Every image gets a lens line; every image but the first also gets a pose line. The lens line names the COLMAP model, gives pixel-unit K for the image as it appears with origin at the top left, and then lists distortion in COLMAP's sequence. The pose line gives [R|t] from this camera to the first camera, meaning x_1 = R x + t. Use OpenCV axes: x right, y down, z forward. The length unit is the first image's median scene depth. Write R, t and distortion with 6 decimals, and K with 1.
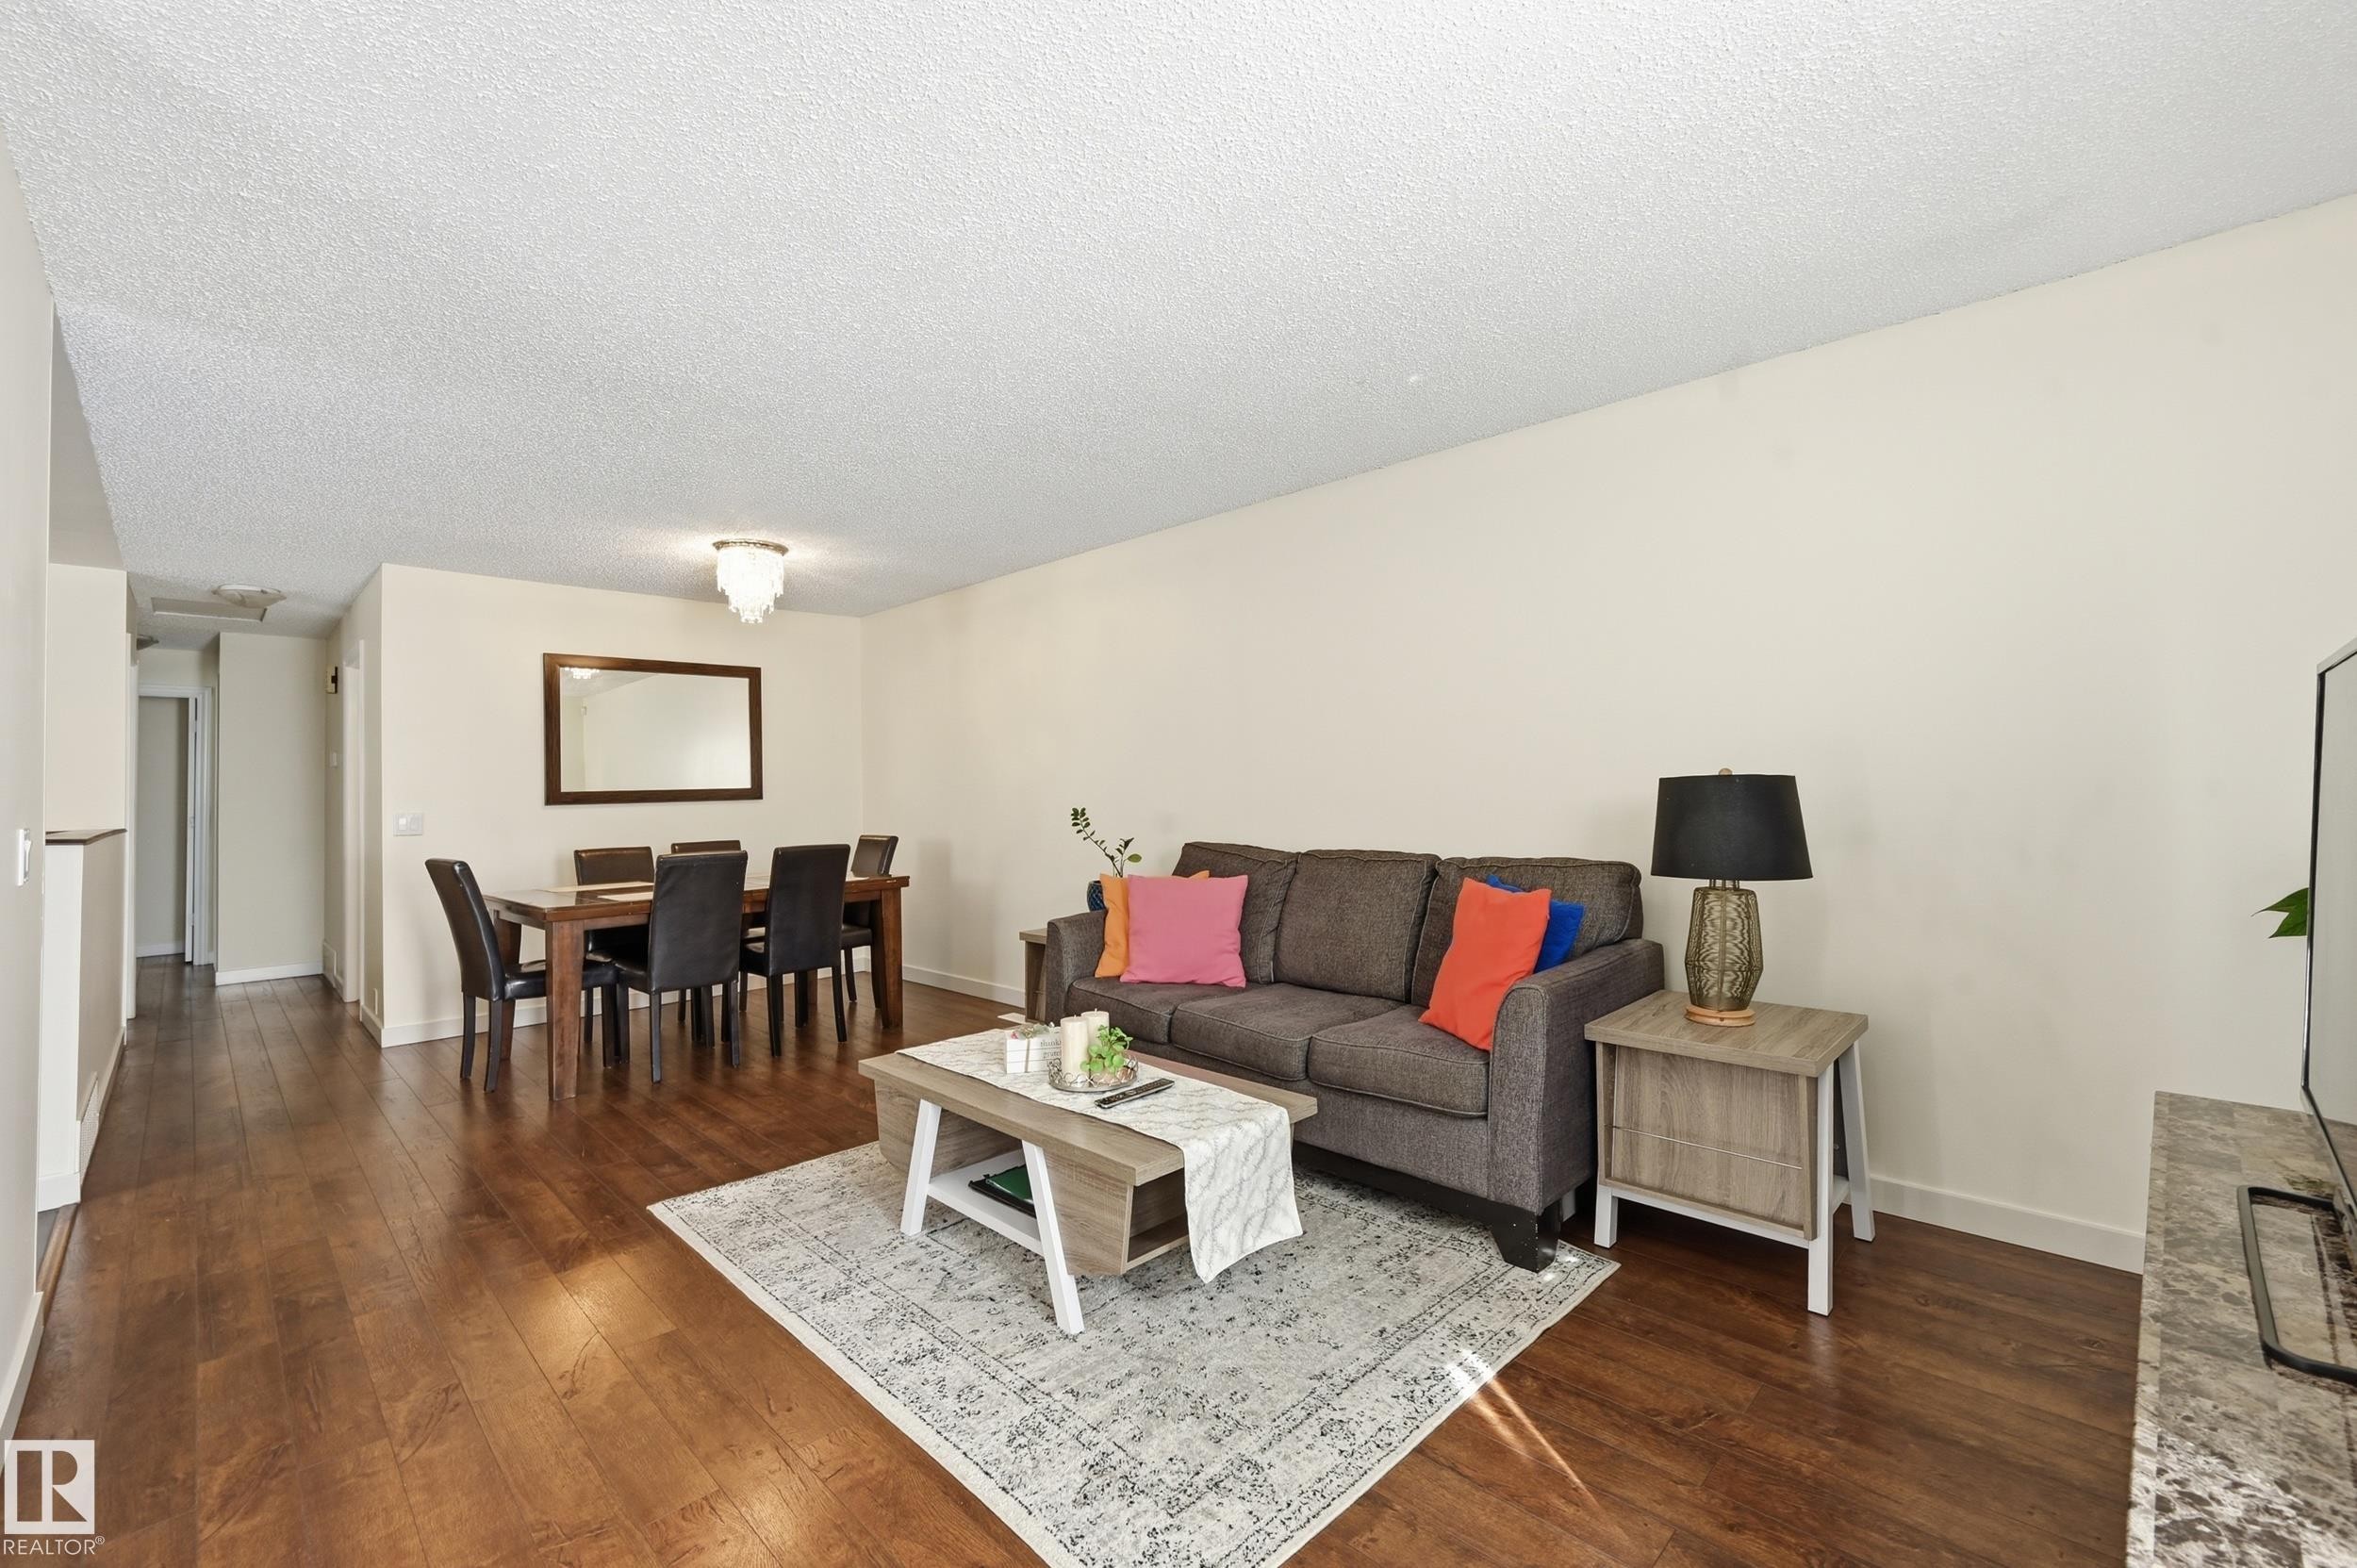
lens RADIAL K [[963.1, 0, 1177.4], [0, 963.1, 763.1], [0, 0, 1]] dist [-0.001727, -0.000058]
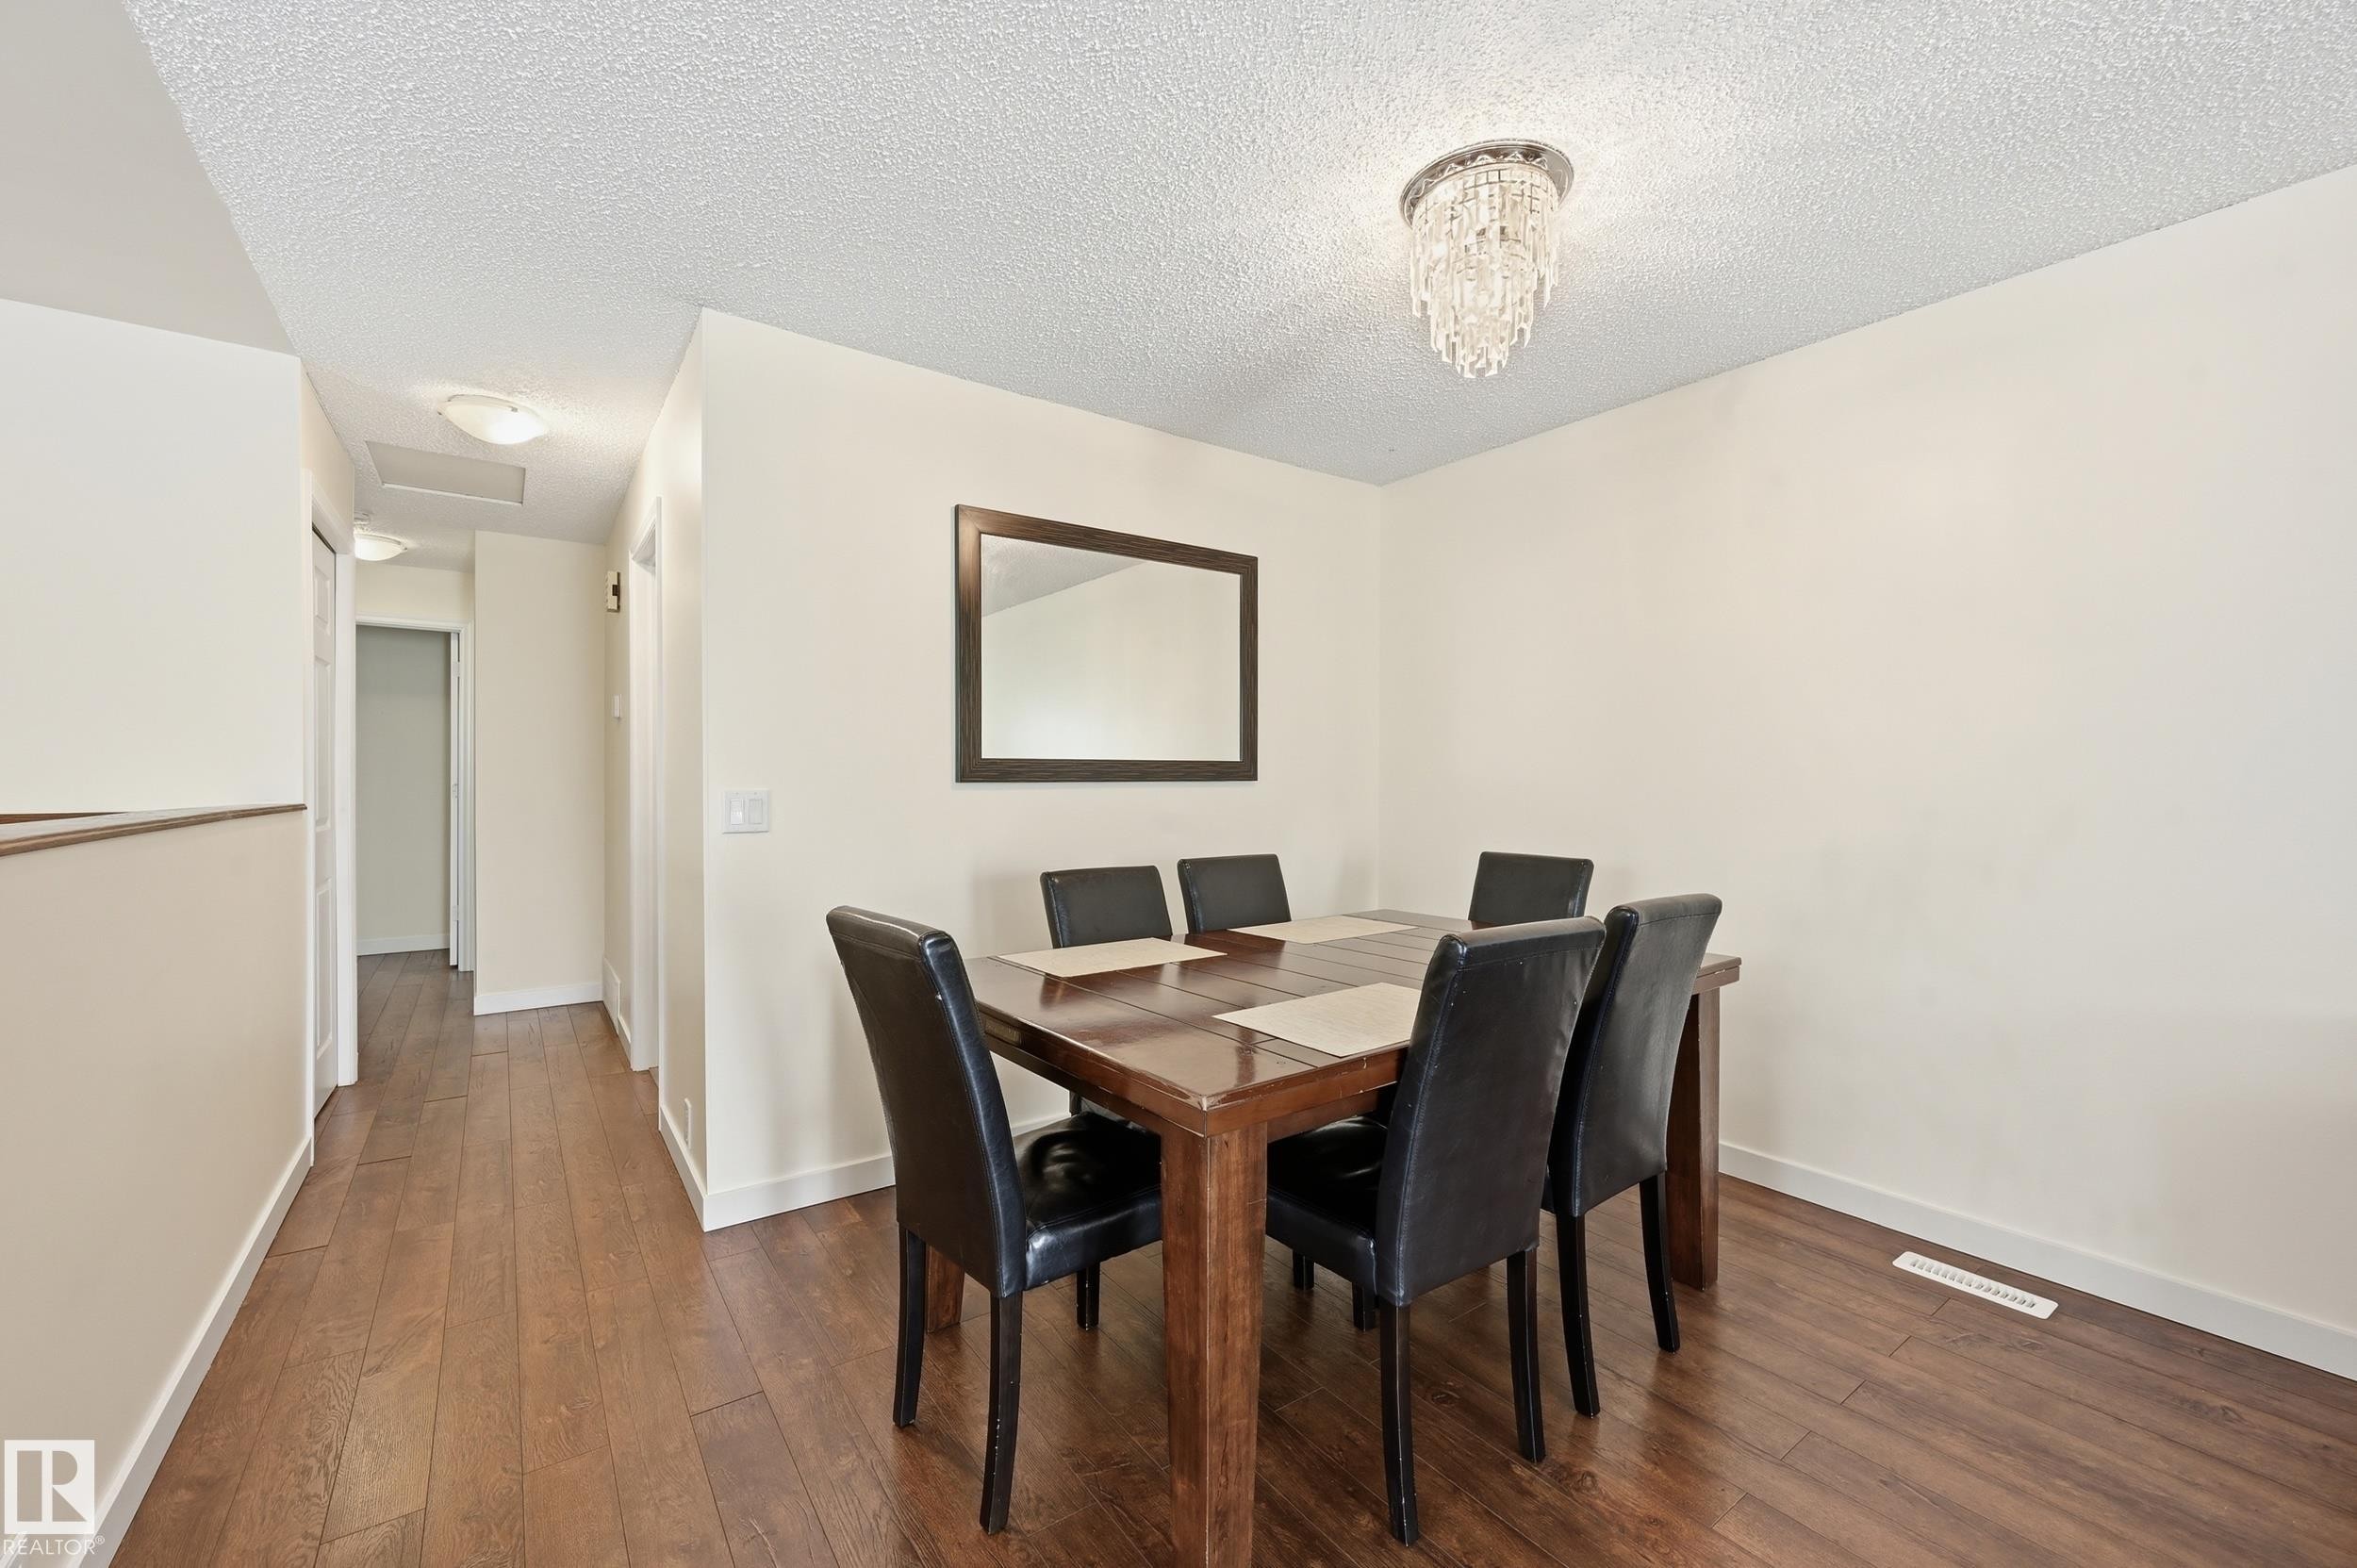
lens RADIAL K [[946.6, 0, 1184.4], [0, 946.6, 785.2], [0, 0, 1]] dist [0.000143, -0.000468]
pose [[0.984993, 0.025602, -0.170682, -0.550678], [-0.019708, 0.999153, 0.036135, 0.029197], [0.171463, -0.032228, 0.984663, 0.615630]]
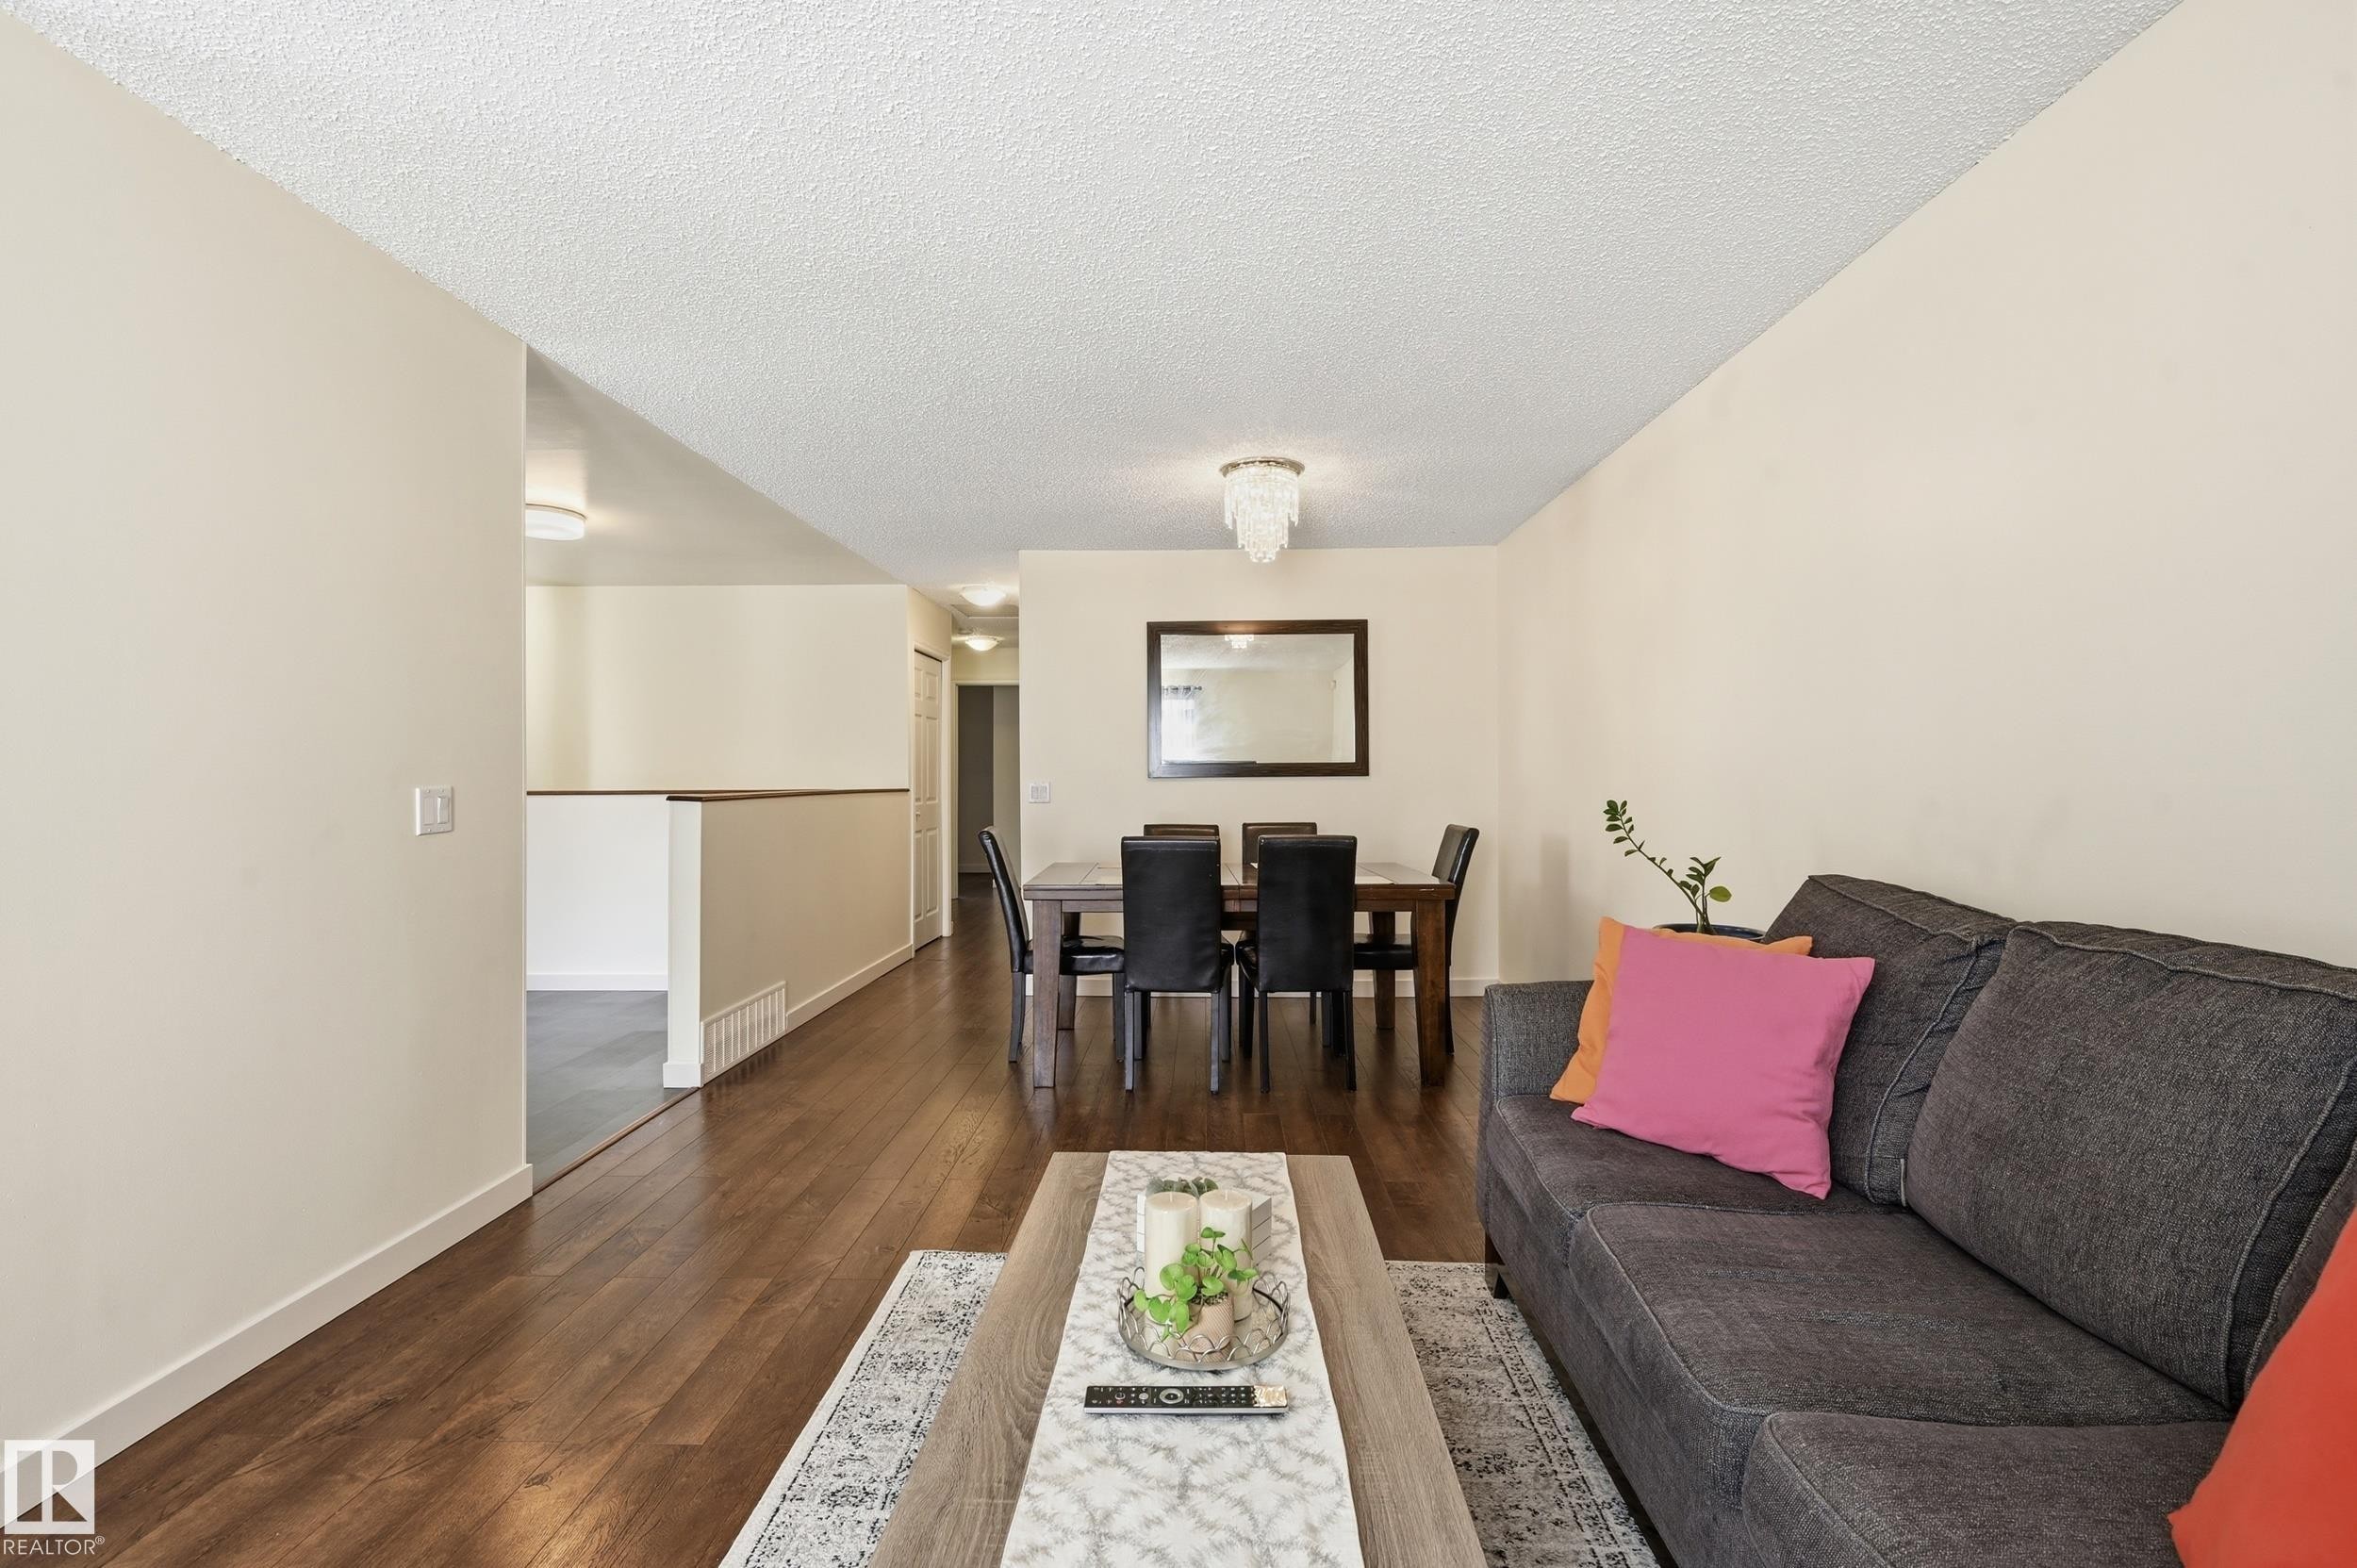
lens RADIAL K [[1053.7, 0, 1169.1], [0, 1053.7, 771.6], [0, 0, 1]] dist [0.002972, 0.000069]
pose [[0.685456, 0.015789, -0.727943, 0.179842], [0.007802, 0.999548, 0.029026, 0.007632], [0.728072, -0.025575, 0.685023, 0.349066]]
